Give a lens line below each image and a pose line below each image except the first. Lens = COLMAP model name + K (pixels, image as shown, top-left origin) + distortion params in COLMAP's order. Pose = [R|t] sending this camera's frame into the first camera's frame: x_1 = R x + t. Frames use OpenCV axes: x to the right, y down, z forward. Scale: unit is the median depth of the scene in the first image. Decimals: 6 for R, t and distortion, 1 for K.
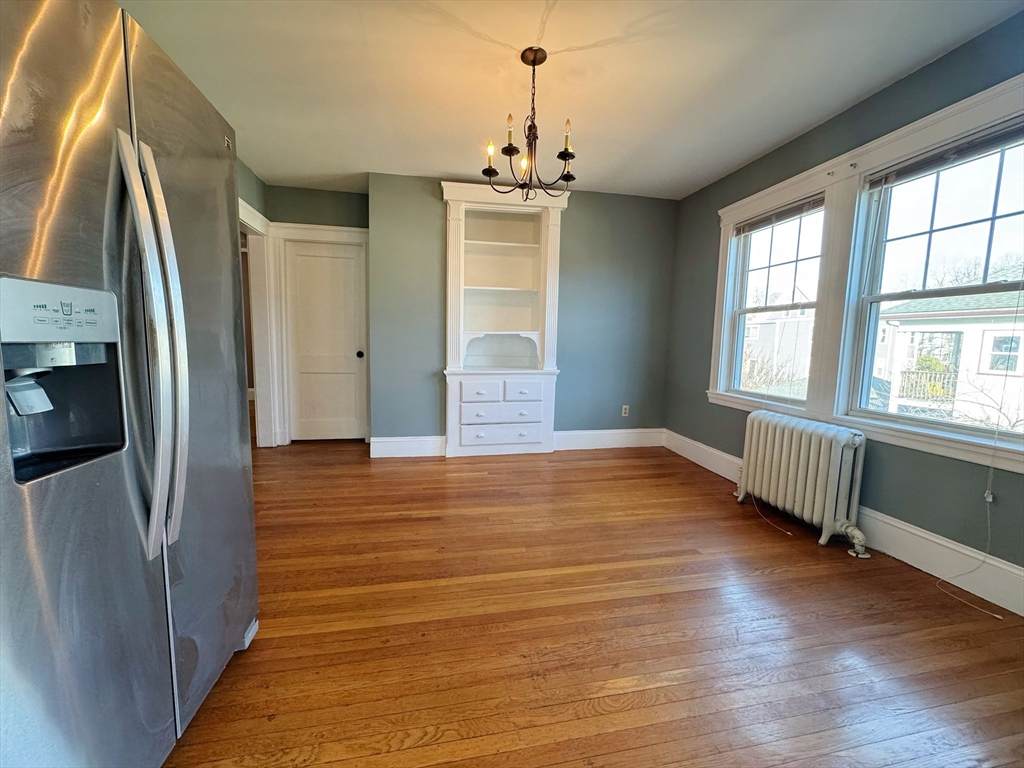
lens RADIAL K [[407.7, 0, 512.0], [0, 407.7, 381.9], [0, 0, 1]] dist [-0.007141, 0.000127]
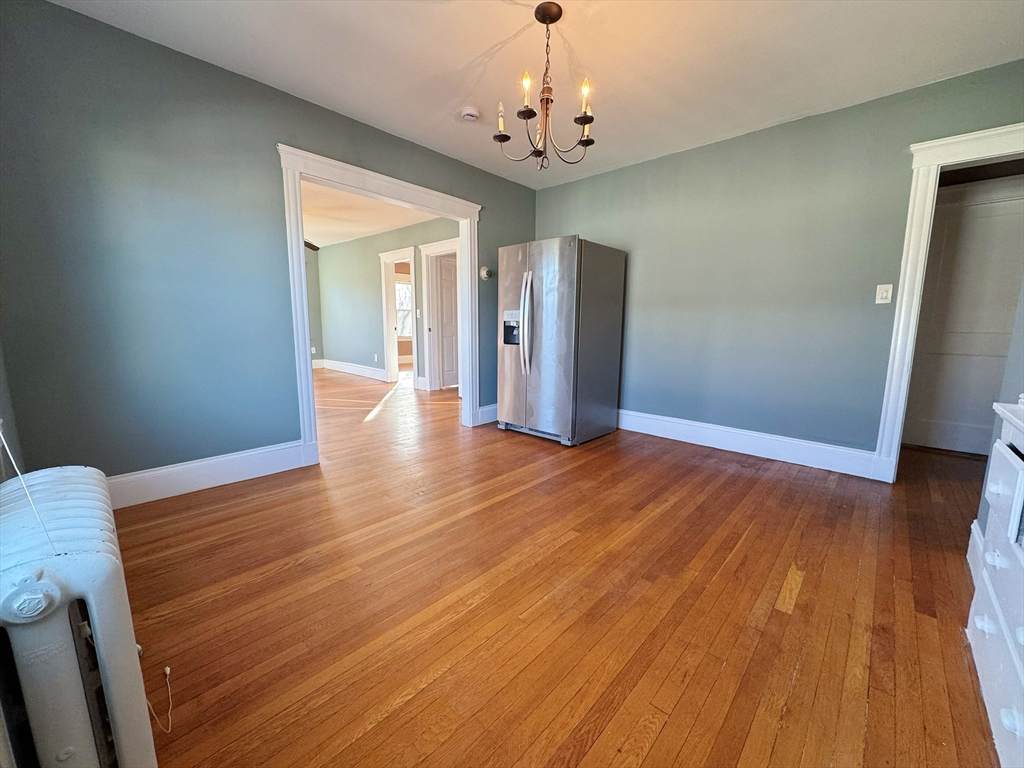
lens RADIAL K [[407.7, 0, 512.0], [0, 407.7, 381.9], [0, 0, 1]] dist [-0.007141, 0.000127]
pose [[-0.815758, 0.054966, -0.575776, 0.550411], [-0.076523, 0.976467, 0.201635, -0.114247], [0.573309, 0.208545, -0.792354, 1.449880]]
